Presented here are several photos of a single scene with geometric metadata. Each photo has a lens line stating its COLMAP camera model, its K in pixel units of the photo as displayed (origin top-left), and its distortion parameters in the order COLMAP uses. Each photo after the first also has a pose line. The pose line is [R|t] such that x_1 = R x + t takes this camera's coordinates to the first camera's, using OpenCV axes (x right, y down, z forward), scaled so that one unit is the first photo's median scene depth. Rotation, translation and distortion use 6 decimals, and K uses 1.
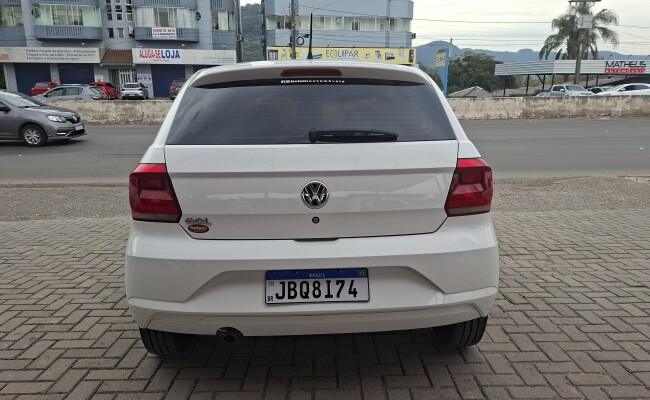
lens RADIAL K [[488.4, 0, 325.0], [0, 488.4, 200.0], [0, 0, 1]] dist [0.112092, -0.155604]
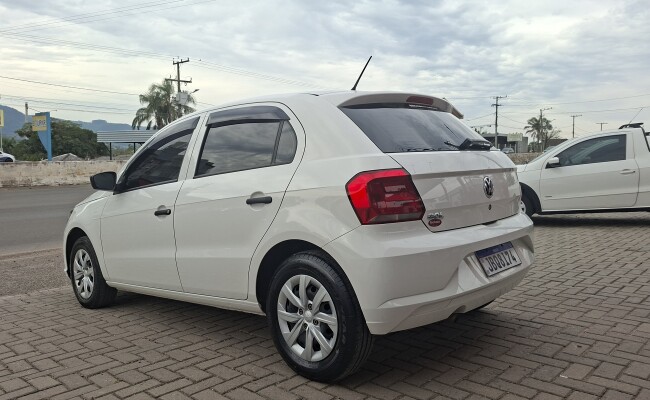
lens RADIAL K [[488.4, 0, 325.0], [0, 488.4, 200.0], [0, 0, 1]] dist [0.112092, -0.155604]
pose [[0.717088, -0.059497, 0.694438, -1.048376], [0.152437, 0.985616, -0.072965, 0.043624], [-0.680108, 0.158180, 0.715843, 0.310122]]
